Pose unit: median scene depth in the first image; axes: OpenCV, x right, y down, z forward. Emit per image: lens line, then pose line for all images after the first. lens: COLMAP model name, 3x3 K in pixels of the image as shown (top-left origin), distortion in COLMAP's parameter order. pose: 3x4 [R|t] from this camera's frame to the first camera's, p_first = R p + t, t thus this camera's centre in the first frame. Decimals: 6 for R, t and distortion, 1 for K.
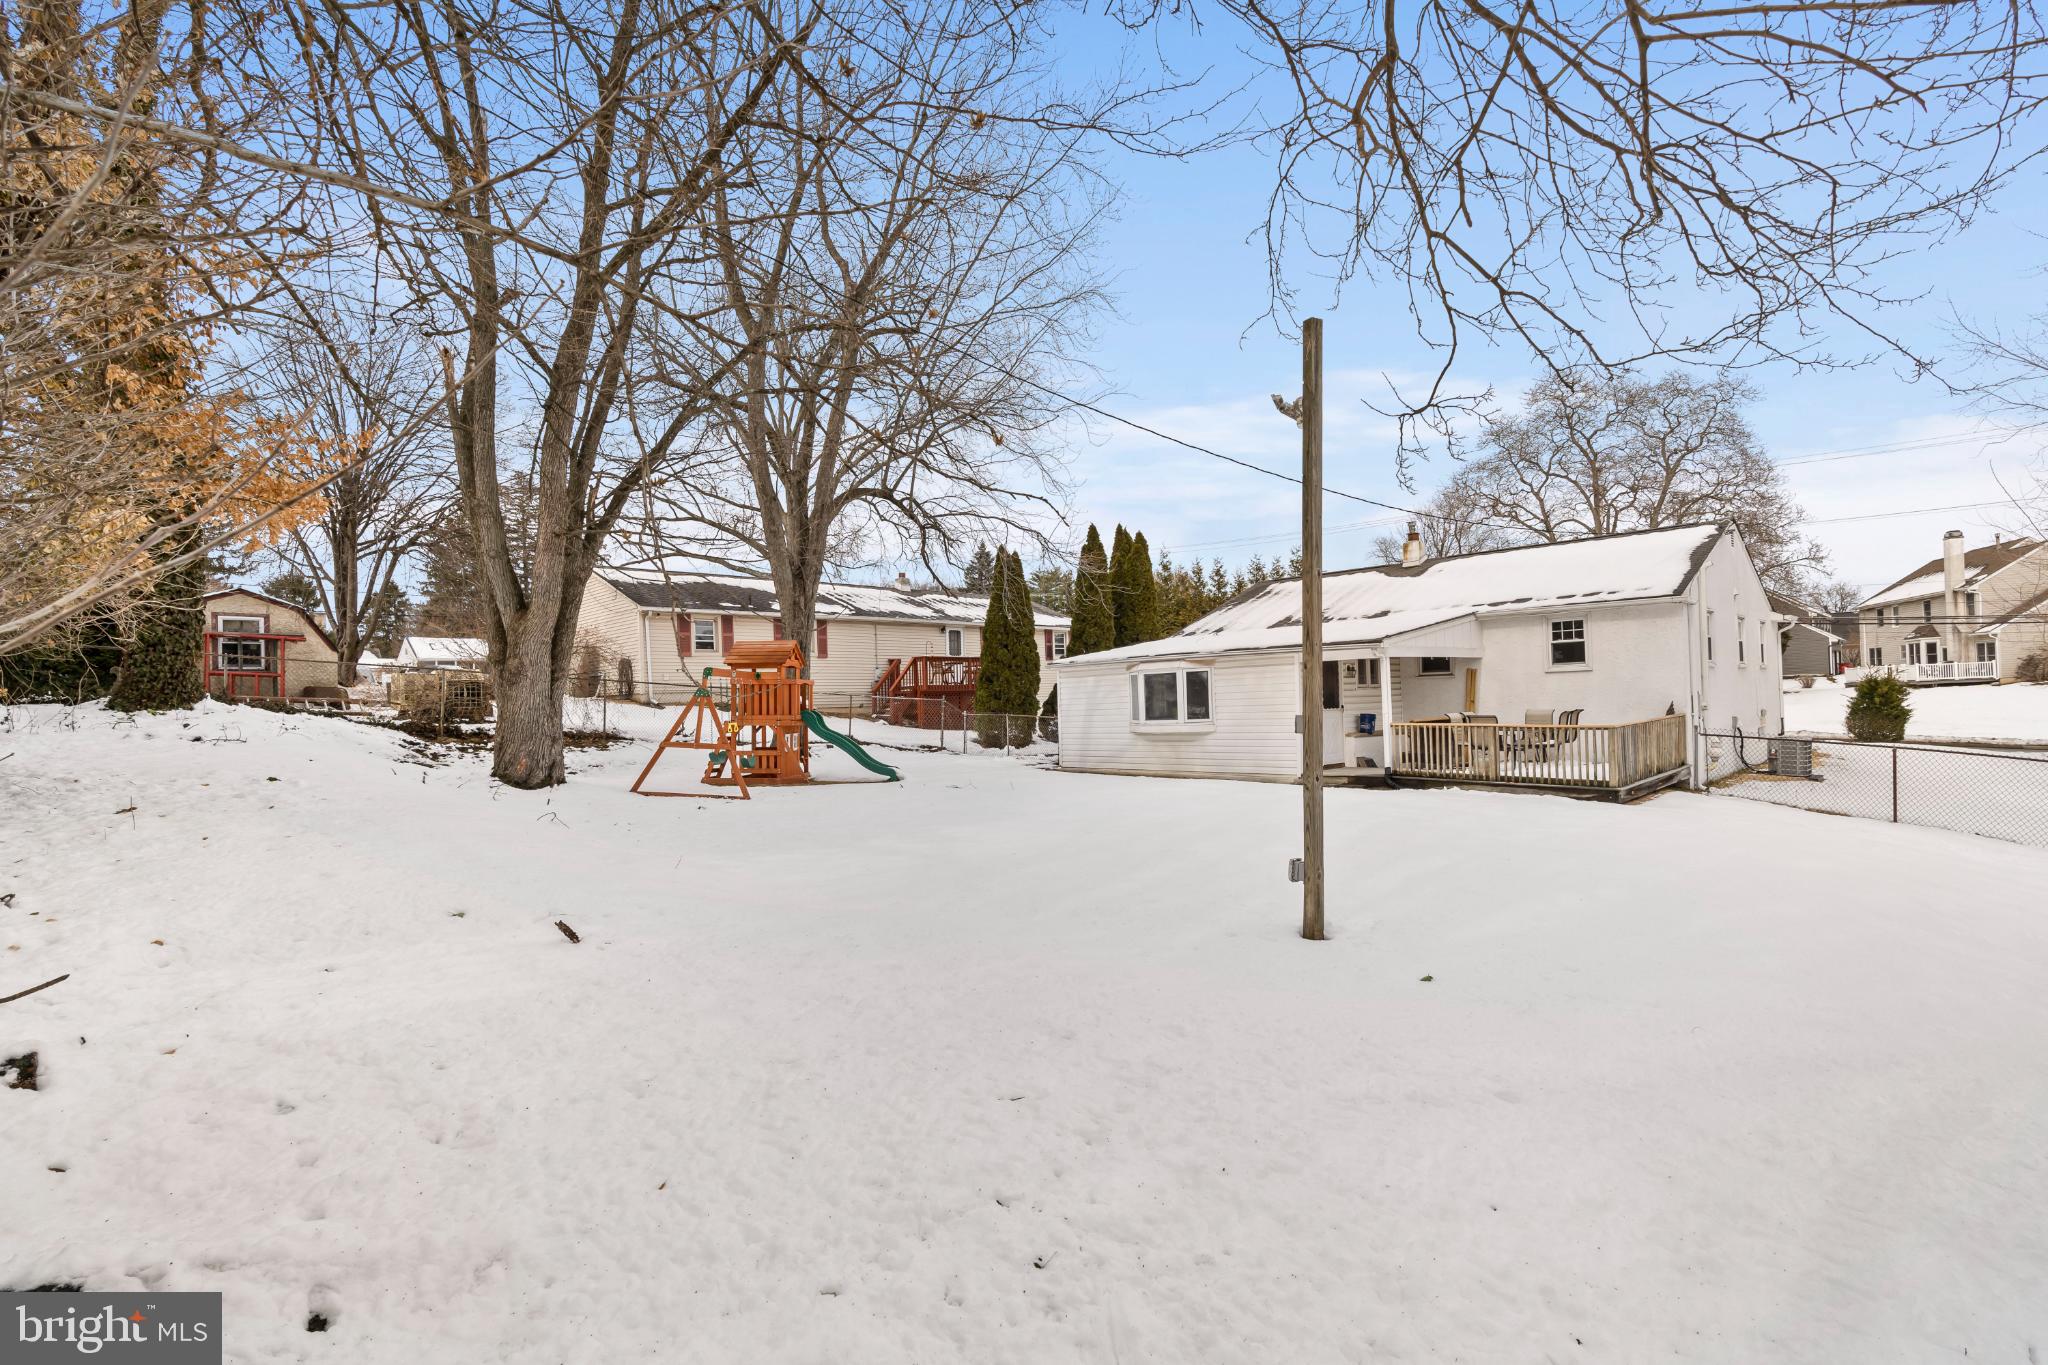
lens RADIAL K [[930.0, 0, 1024.0], [0, 930.0, 682.5], [0, 0, 1]] dist [-0.002537, -0.000217]
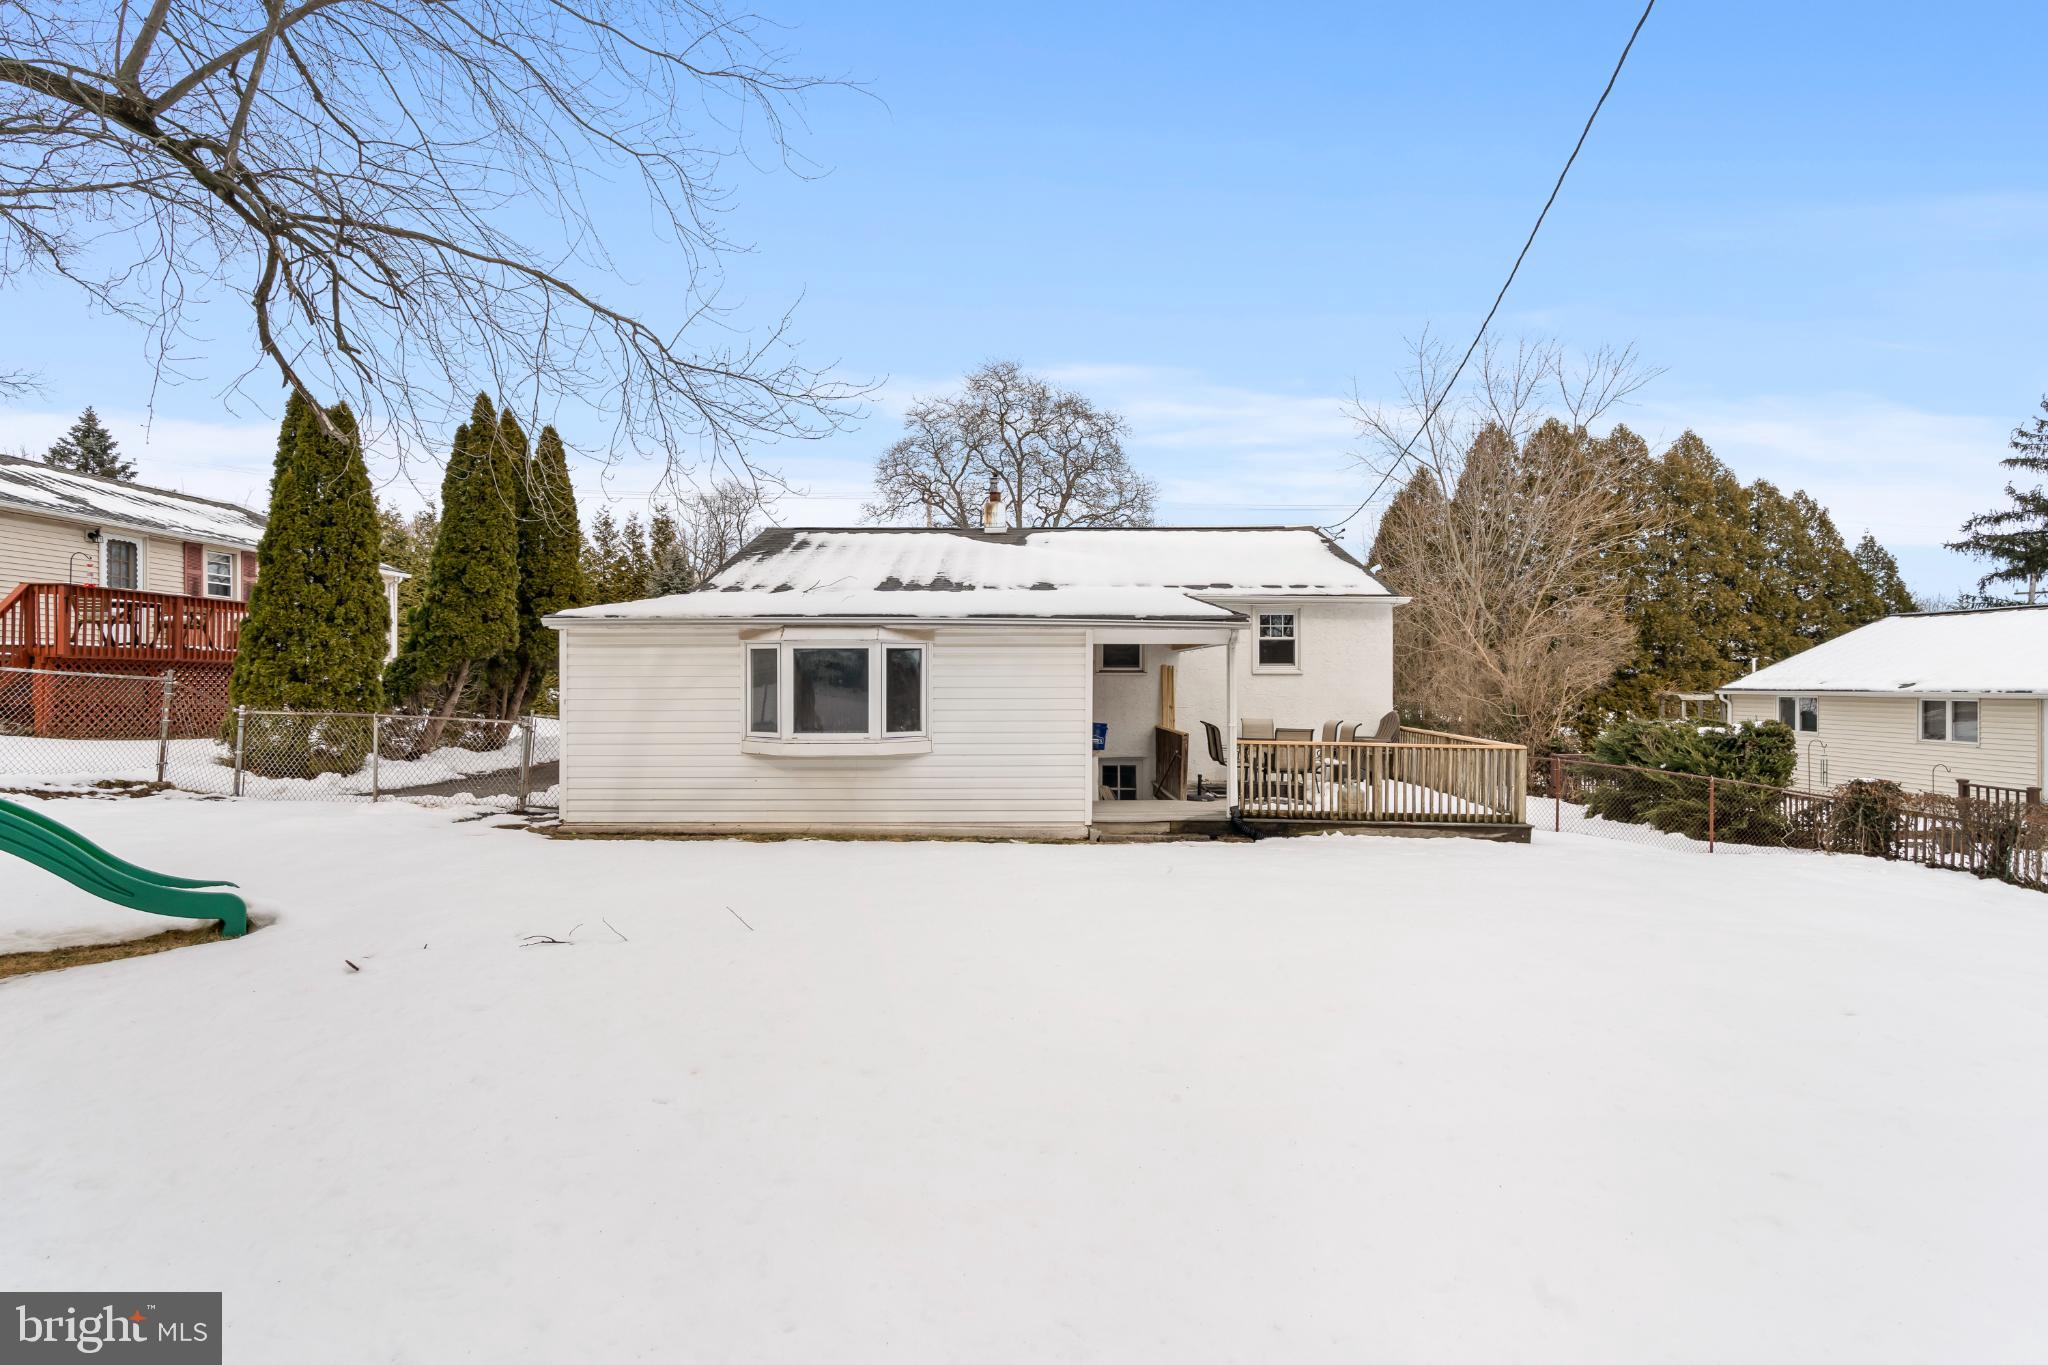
lens RADIAL K [[930.0, 0, 1024.0], [0, 930.0, 682.5], [0, 0, 1]] dist [-0.002537, -0.000217]
pose [[0.693806, 0.032082, 0.719447, -0.171061], [-0.038867, 0.999219, -0.007076, 0.009815], [-0.719112, -0.023054, 0.694512, 0.530186]]
